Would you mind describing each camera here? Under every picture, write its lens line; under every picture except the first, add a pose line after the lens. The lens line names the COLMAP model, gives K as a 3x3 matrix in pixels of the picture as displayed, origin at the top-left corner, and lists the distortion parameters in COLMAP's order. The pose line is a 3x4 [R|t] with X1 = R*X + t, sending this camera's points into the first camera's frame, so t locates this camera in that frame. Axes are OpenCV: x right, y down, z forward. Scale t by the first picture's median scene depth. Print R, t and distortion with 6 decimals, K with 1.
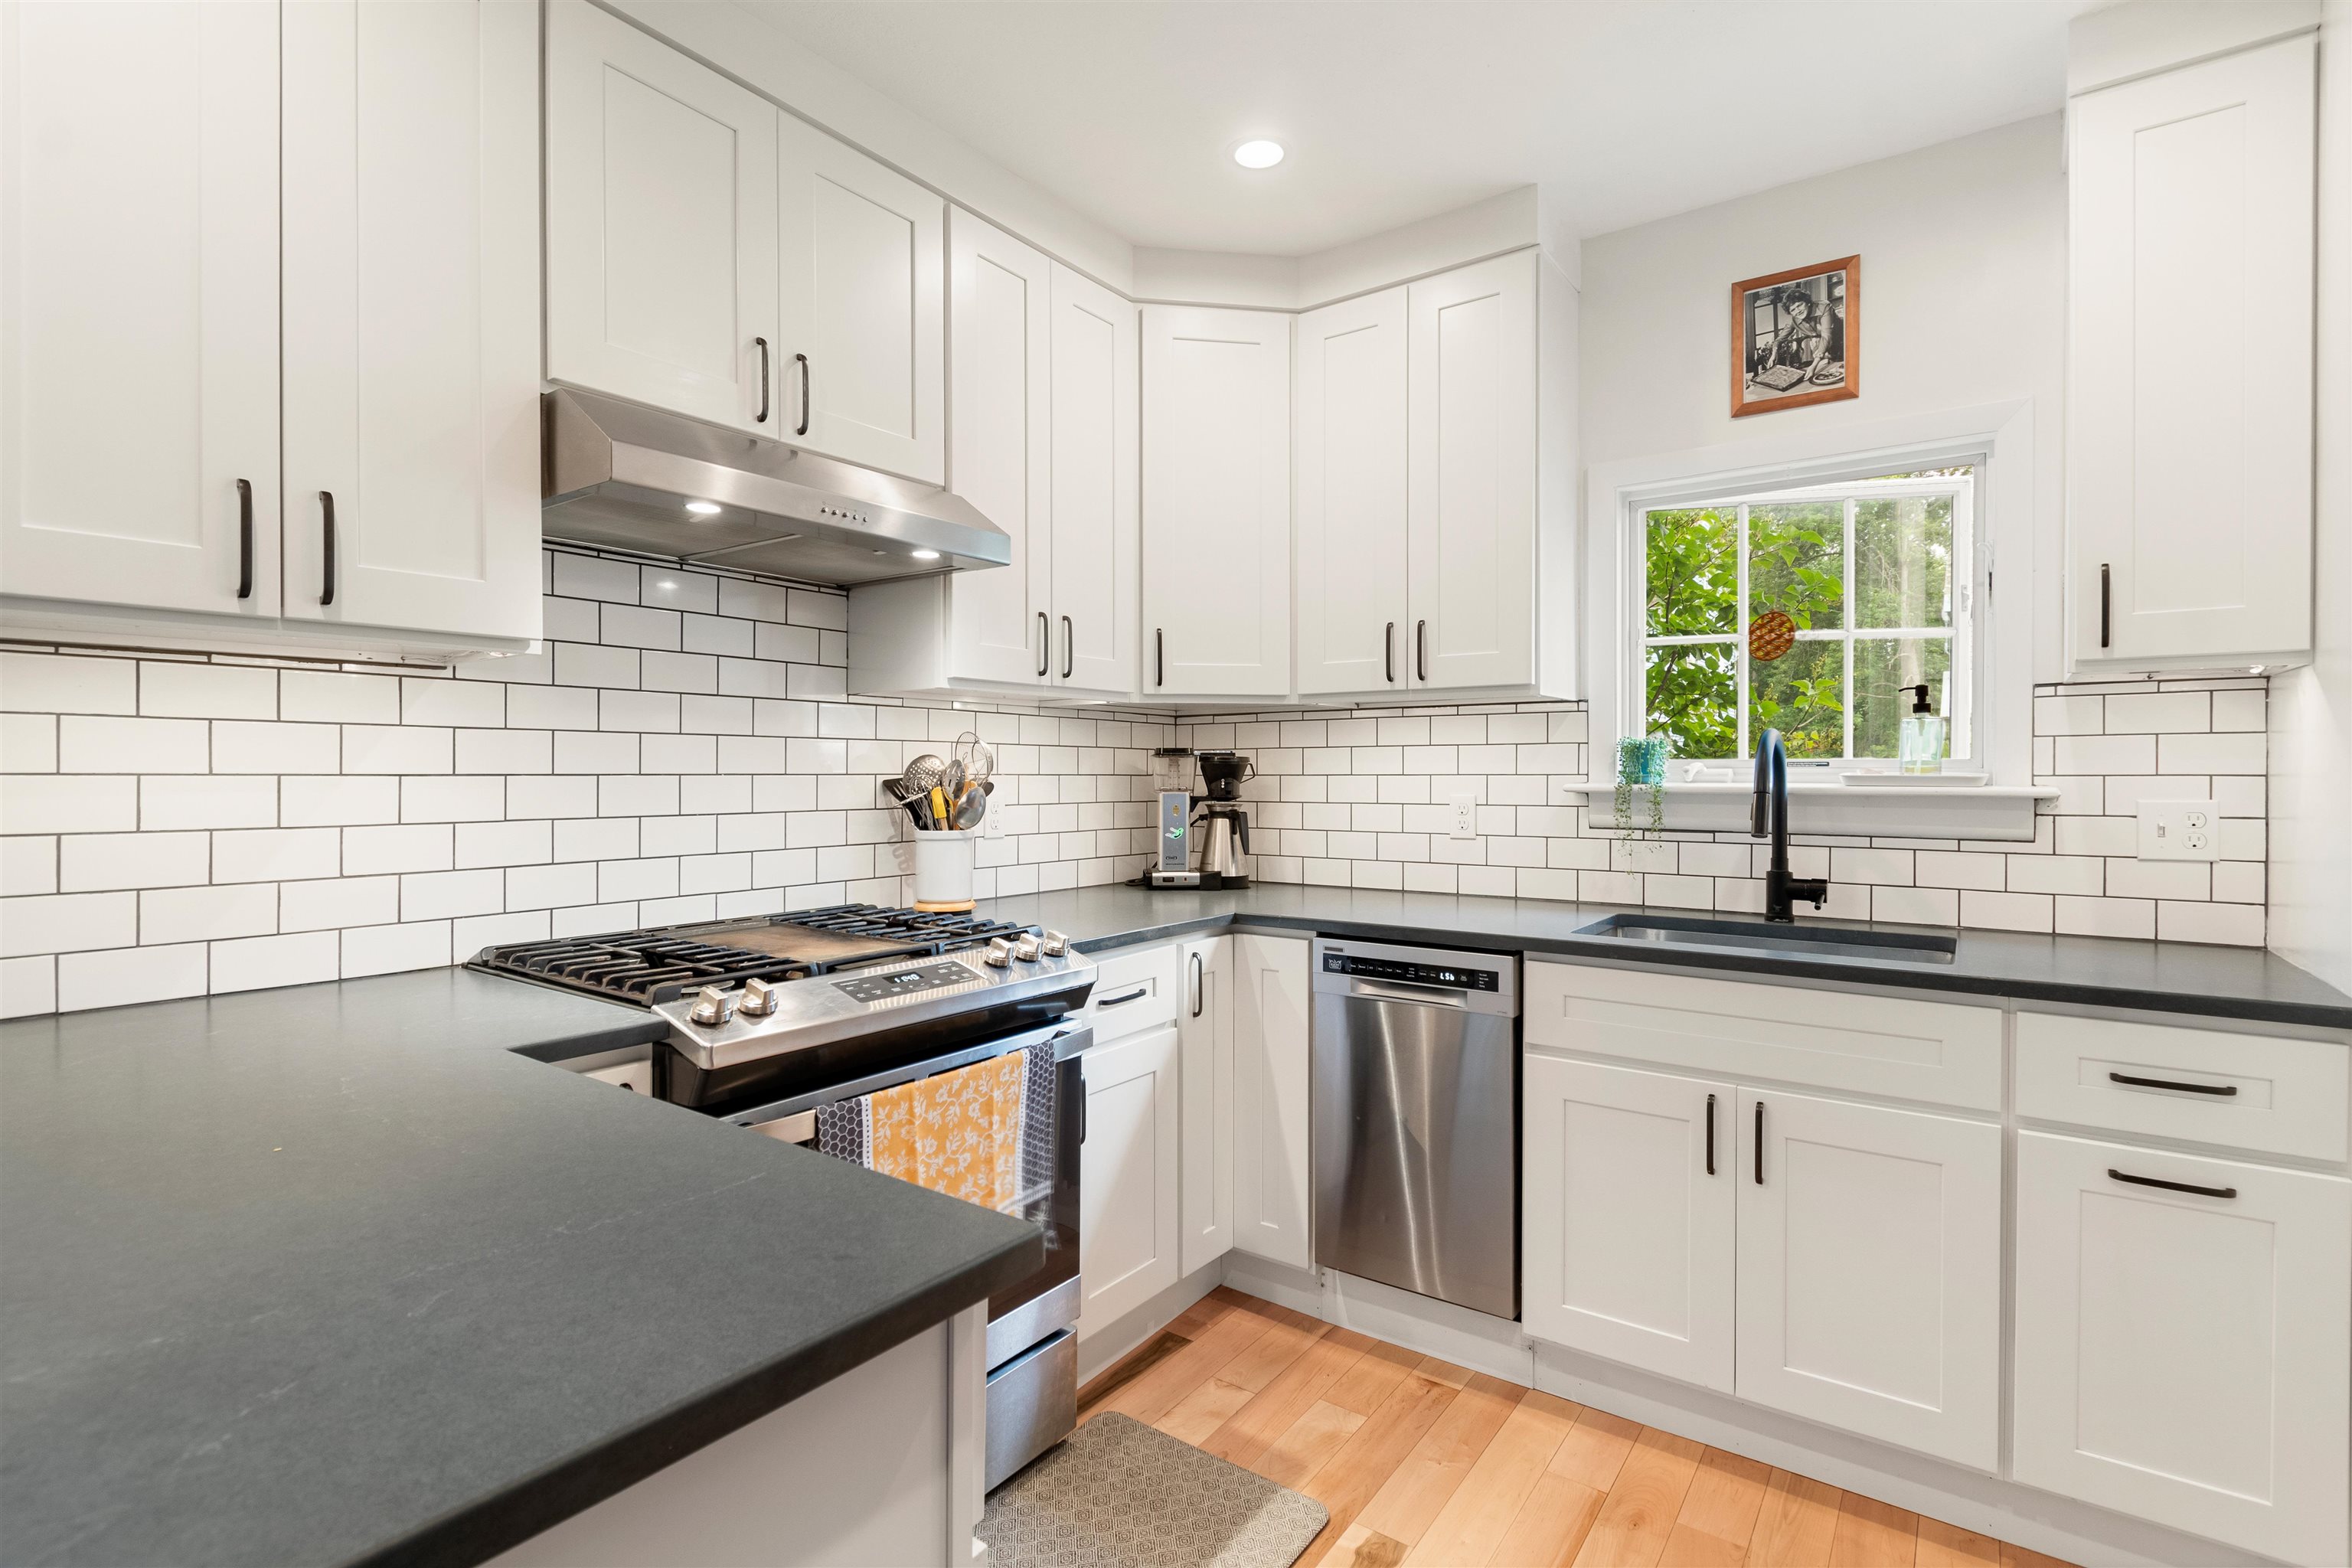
lens RADIAL K [[1147.5, 0, 1175.8], [0, 1147.5, 778.5], [0, 0, 1]] dist [-0.001121, 0.000347]
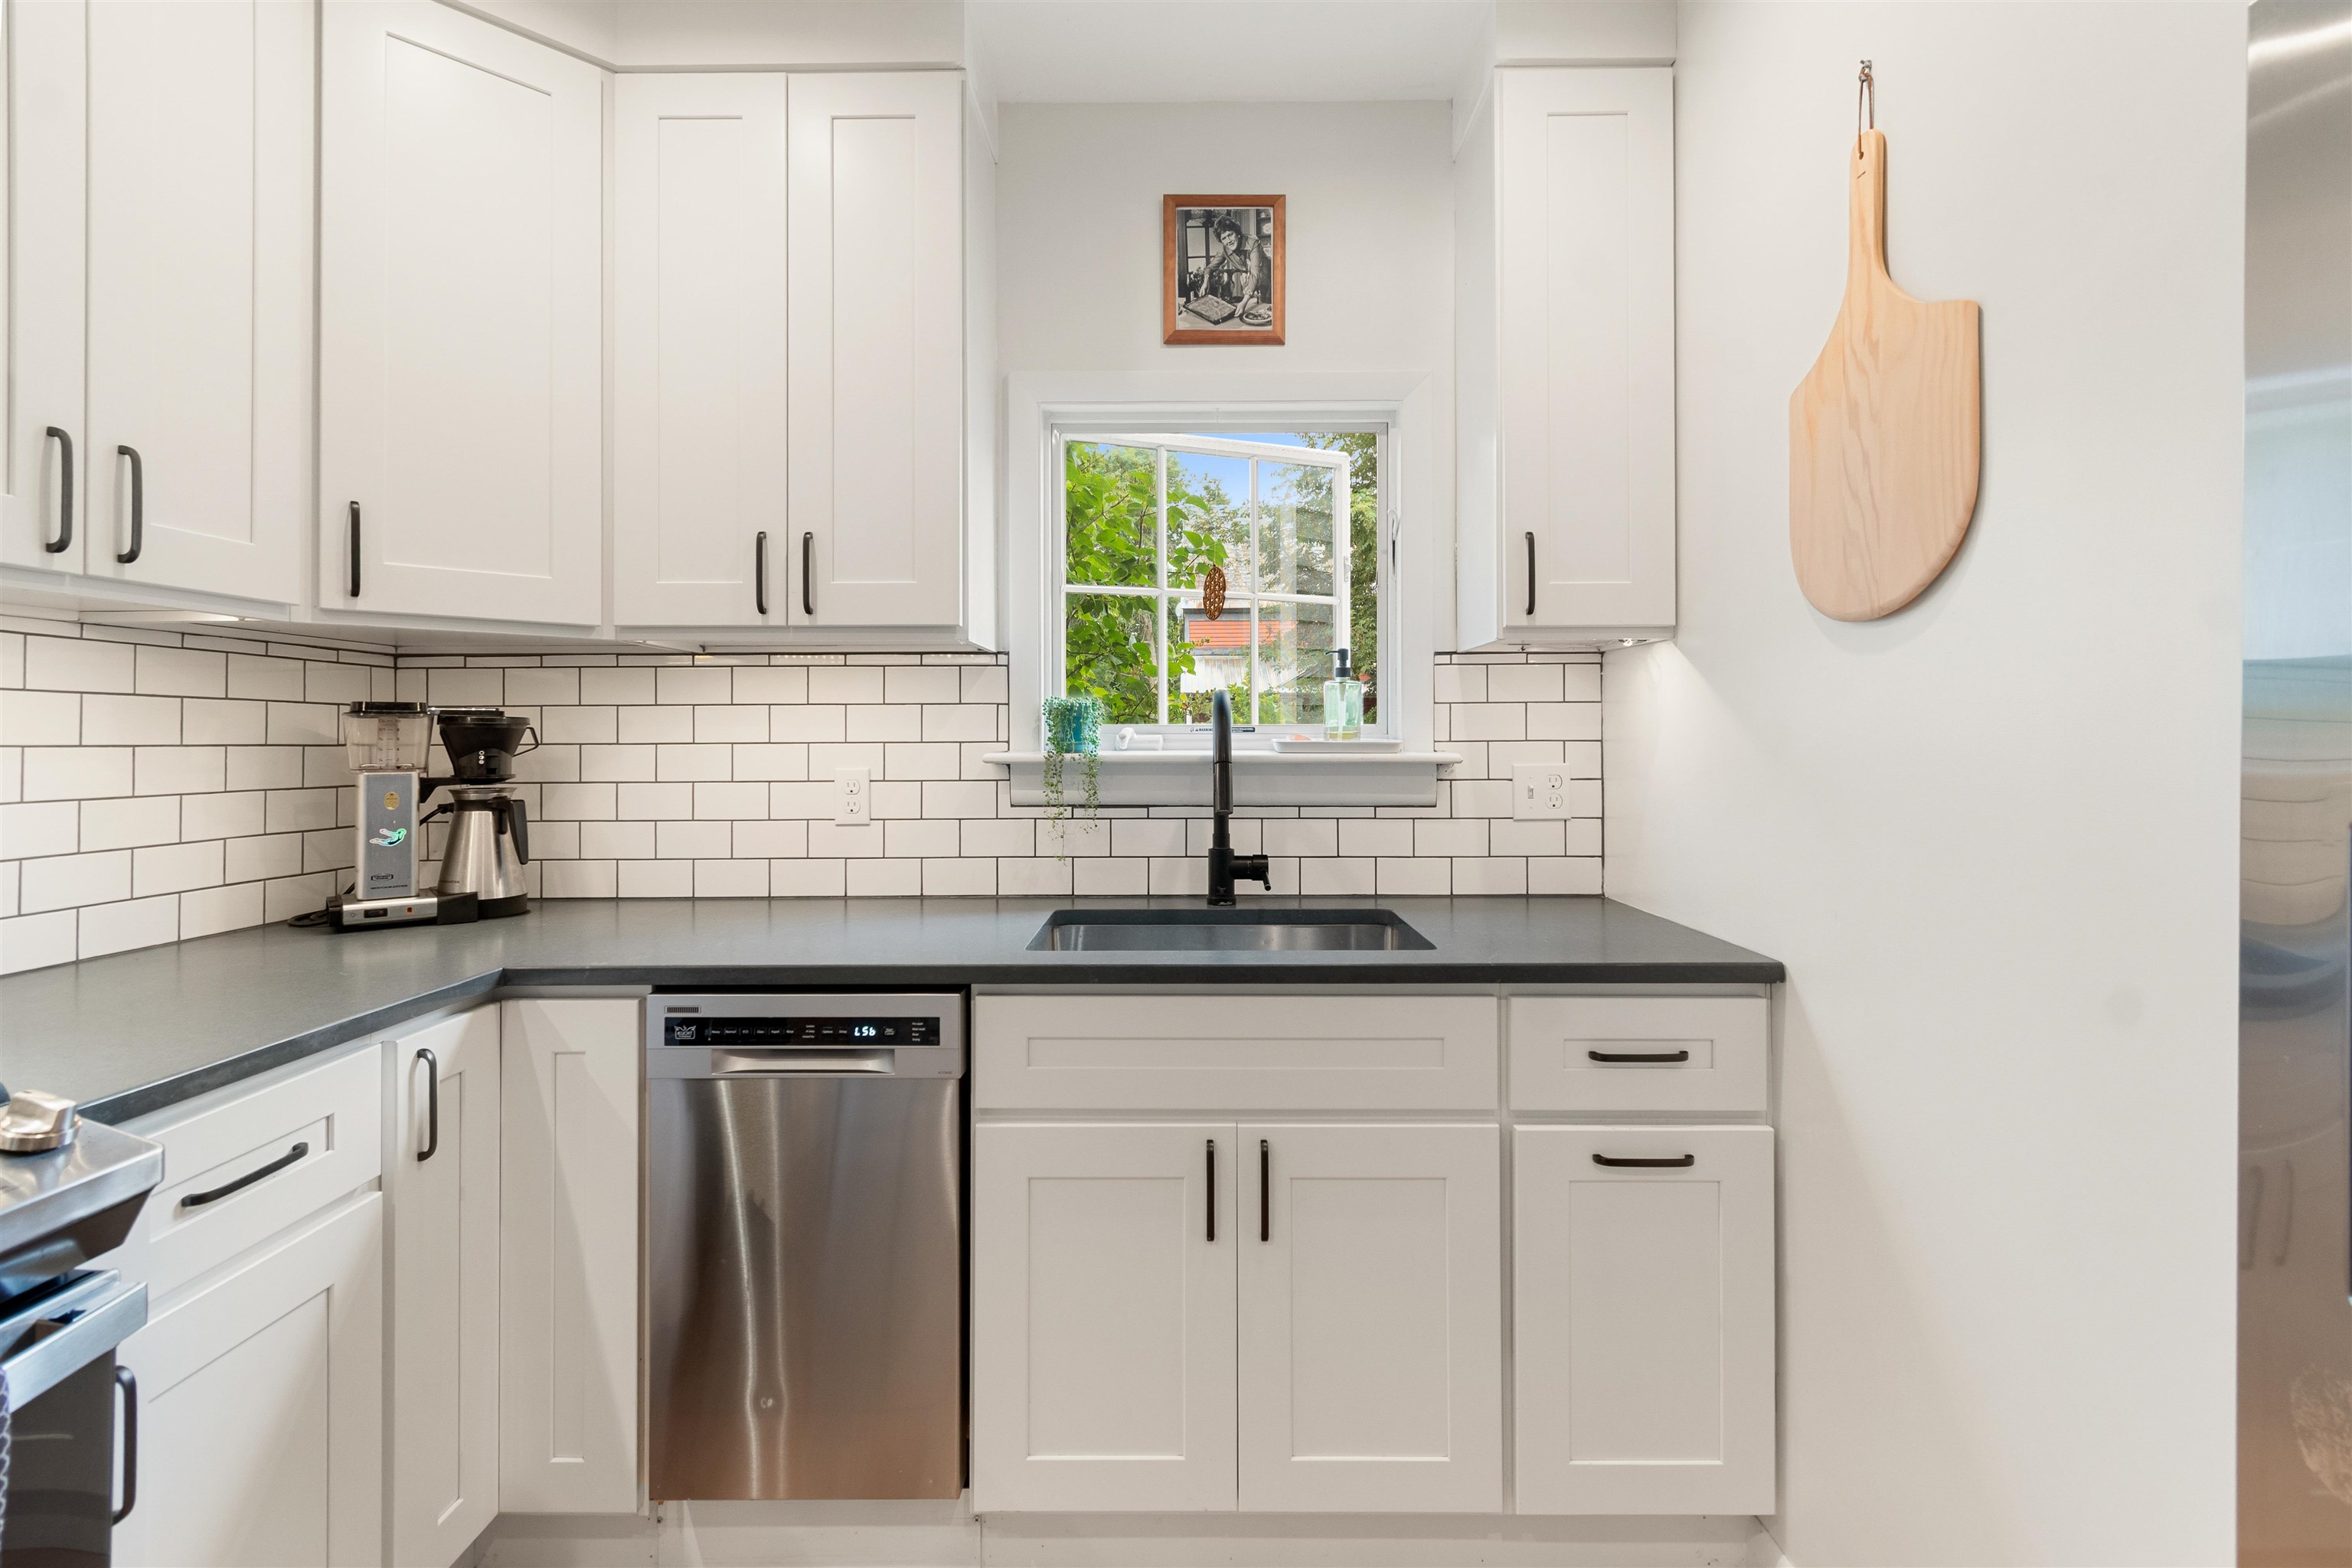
lens RADIAL K [[1043.1, 0, 1175.5], [0, 1043.1, 726.8], [0, 0, 1]] dist [0.006523, -0.003021]
pose [[0.809851, 0.004119, 0.586621, 0.014364], [0.005199, 0.999886, -0.014198, -0.003224], [-0.586612, 0.014549, 0.809737, 0.347117]]
